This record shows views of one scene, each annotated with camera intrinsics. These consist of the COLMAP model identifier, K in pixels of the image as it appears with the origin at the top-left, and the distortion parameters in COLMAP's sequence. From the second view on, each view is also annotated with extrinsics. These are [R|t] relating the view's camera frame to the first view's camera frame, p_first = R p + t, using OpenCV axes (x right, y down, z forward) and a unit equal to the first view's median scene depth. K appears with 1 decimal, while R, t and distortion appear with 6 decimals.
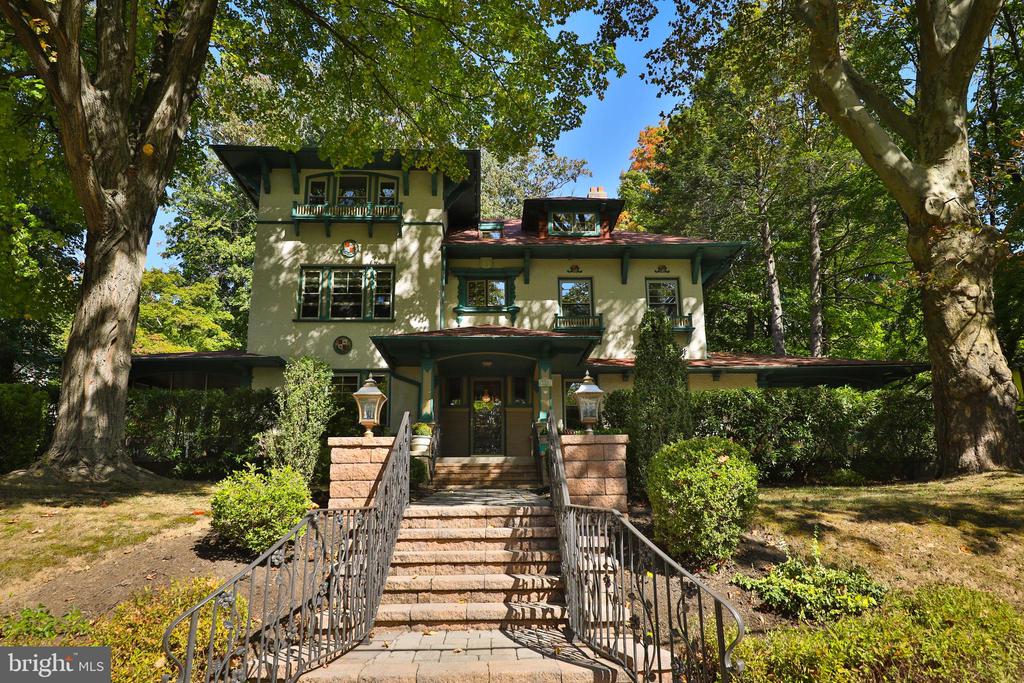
lens RADIAL K [[688.4, 0, 512.0], [0, 688.4, 341.5], [0, 0, 1]] dist [-0.000353, 0.000592]
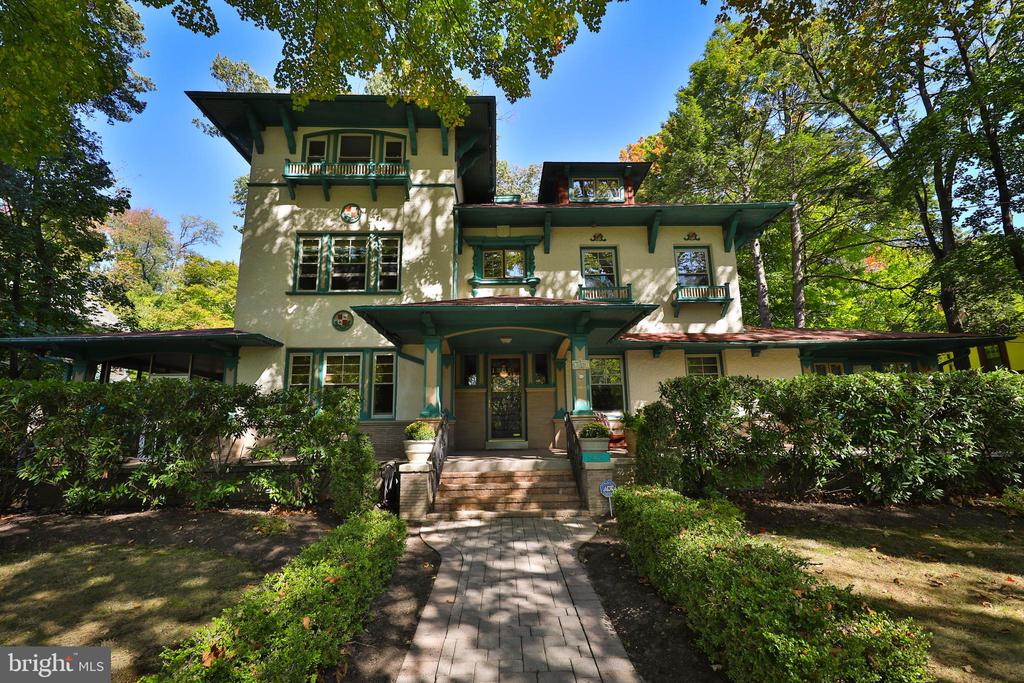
lens RADIAL K [[439.2, 0, 512.0], [0, 439.2, 341.5], [0, 0, 1]] dist [-0.000222, -0.000012]
pose [[0.999946, -0.007802, -0.006865, -0.023375], [0.008100, 0.998971, 0.044634, 0.008549], [0.006510, -0.044687, 0.998980, 0.416779]]
